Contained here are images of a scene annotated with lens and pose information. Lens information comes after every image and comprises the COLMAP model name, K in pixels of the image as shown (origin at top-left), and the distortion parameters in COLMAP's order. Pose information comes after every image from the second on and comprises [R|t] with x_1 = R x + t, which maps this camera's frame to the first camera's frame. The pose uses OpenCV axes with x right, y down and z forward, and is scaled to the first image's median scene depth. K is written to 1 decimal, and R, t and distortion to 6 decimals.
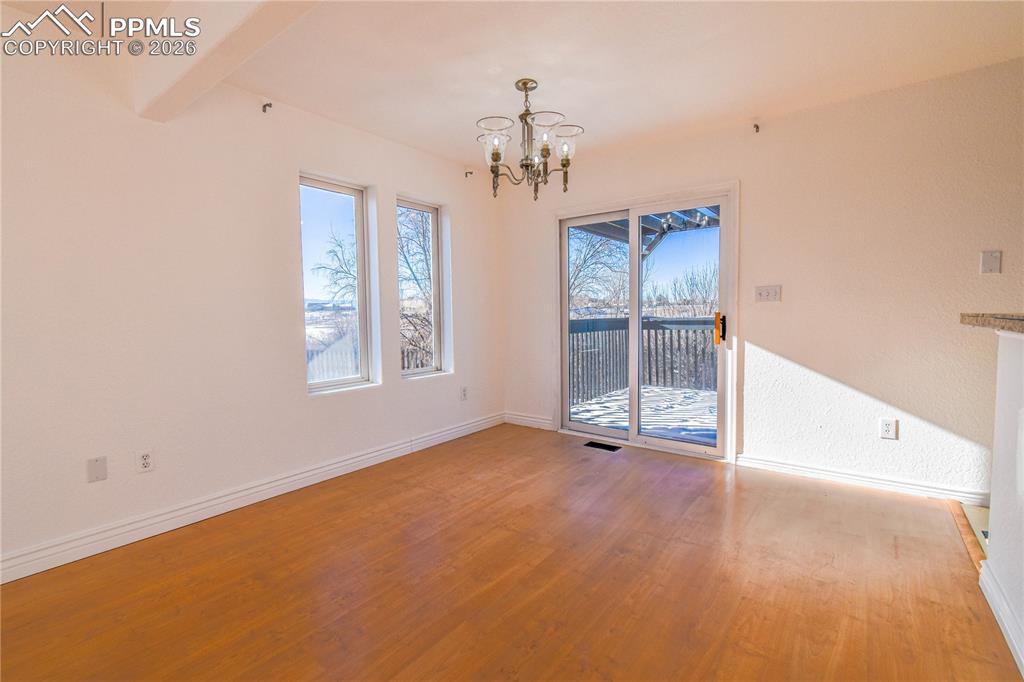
lens RADIAL K [[459.2, 0, 512.0], [0, 459.2, 341.0], [0, 0, 1]] dist [0.005004, -0.000520]
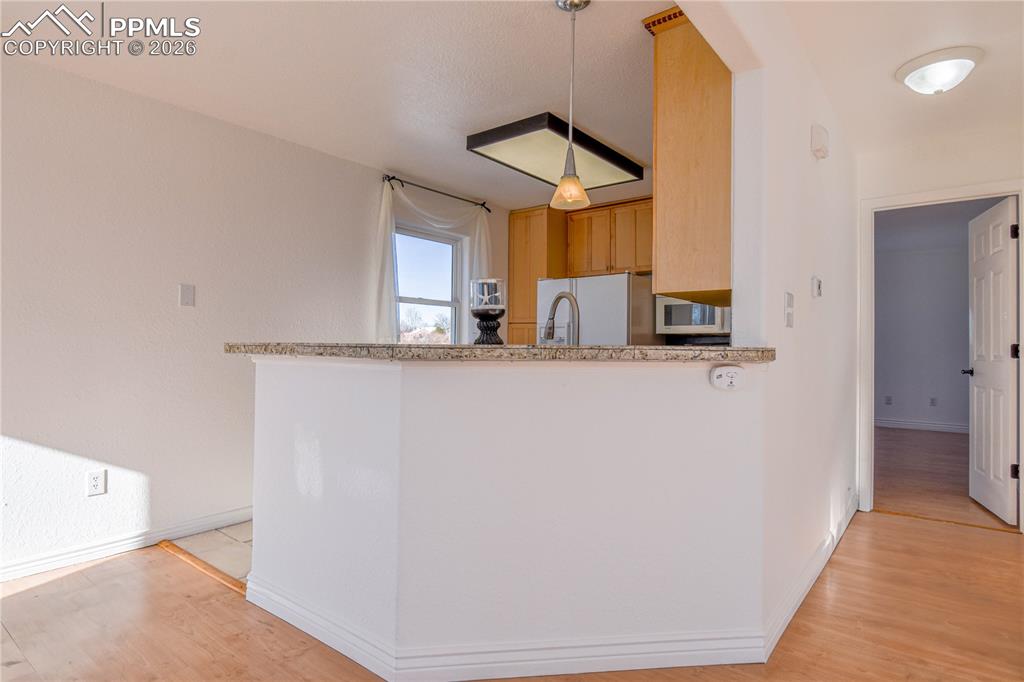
lens RADIAL K [[551.2, 0, 512.0], [0, 551.2, 341.0], [0, 0, 1]] dist [0.002247, -0.000422]
pose [[0.010059, 0.022644, 0.999693, -0.138783], [0.052252, 0.998366, -0.023139, -0.001240], [-0.998583, 0.052469, 0.008859, 0.187494]]
